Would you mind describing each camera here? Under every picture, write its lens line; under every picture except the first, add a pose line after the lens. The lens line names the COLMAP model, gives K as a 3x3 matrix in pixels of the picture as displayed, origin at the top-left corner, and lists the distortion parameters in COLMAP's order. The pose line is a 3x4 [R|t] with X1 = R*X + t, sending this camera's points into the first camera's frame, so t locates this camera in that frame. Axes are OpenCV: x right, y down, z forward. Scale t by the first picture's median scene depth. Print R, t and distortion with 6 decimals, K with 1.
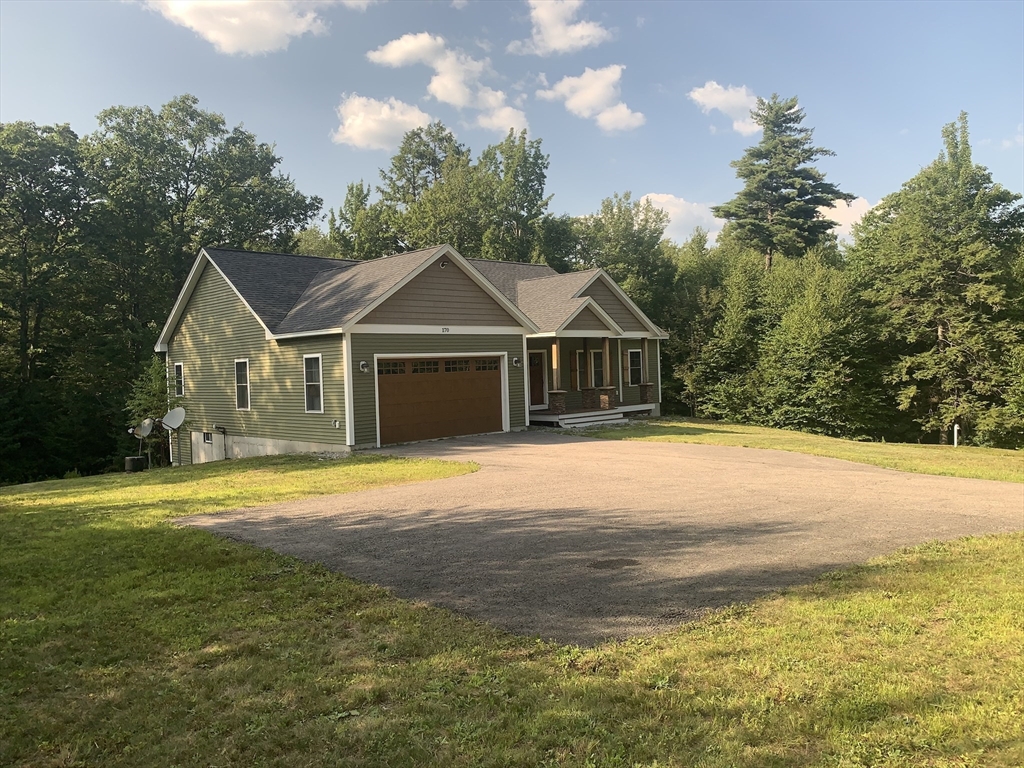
lens RADIAL K [[786.3, 0, 507.4], [0, 786.3, 382.3], [0, 0, 1]] dist [0.027852, -0.032183]
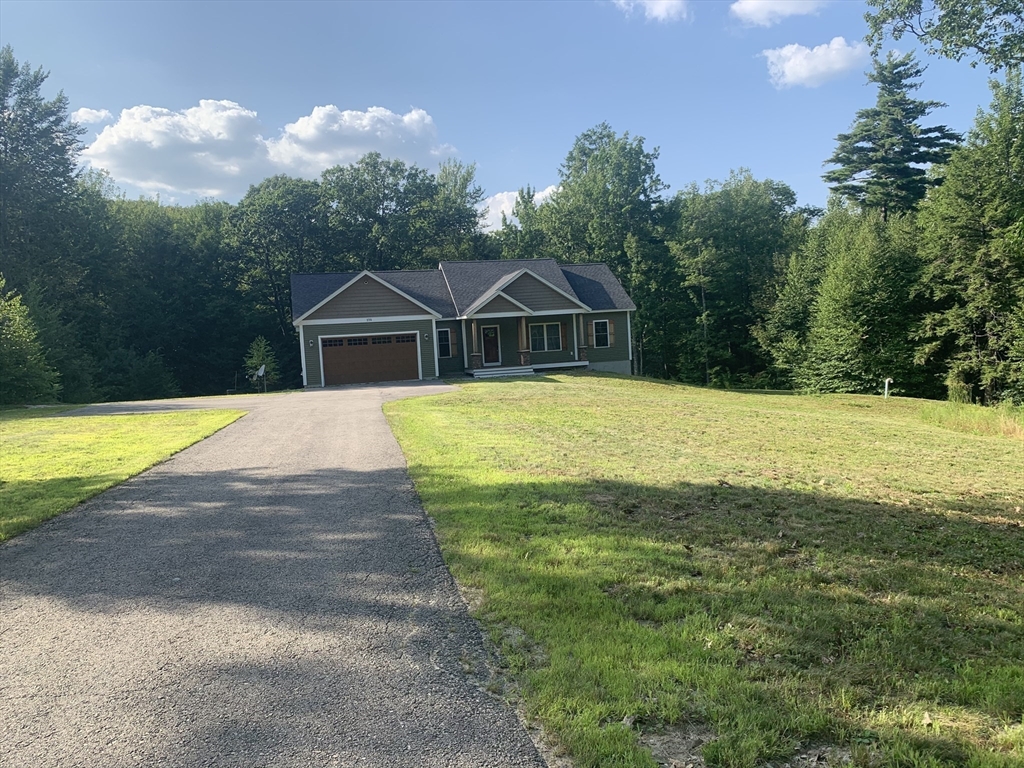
lens RADIAL K [[786.3, 0, 508.5], [0, 786.3, 389.0], [0, 0, 1]] dist [0.027852, -0.032183]
pose [[0.875952, 0.012992, -0.482223, 0.503172], [0.018969, 0.997936, 0.061343, -0.007570], [0.482025, -0.062881, 0.873898, -0.179689]]
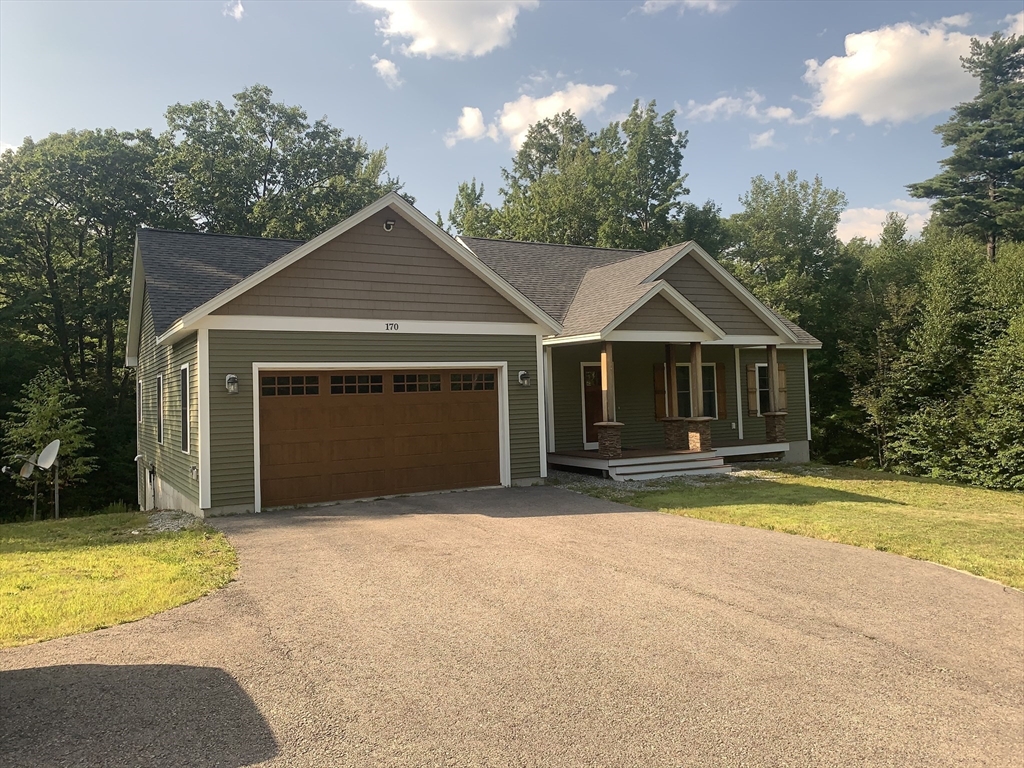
lens RADIAL K [[786.3, 0, 507.4], [0, 786.3, 373.6], [0, 0, 1]] dist [0.027852, -0.032183]
pose [[0.969943, -0.001419, -0.243330, 0.083160], [-0.008933, 0.999101, -0.041434, -0.001328], [0.243170, 0.042362, 0.969058, 0.200257]]
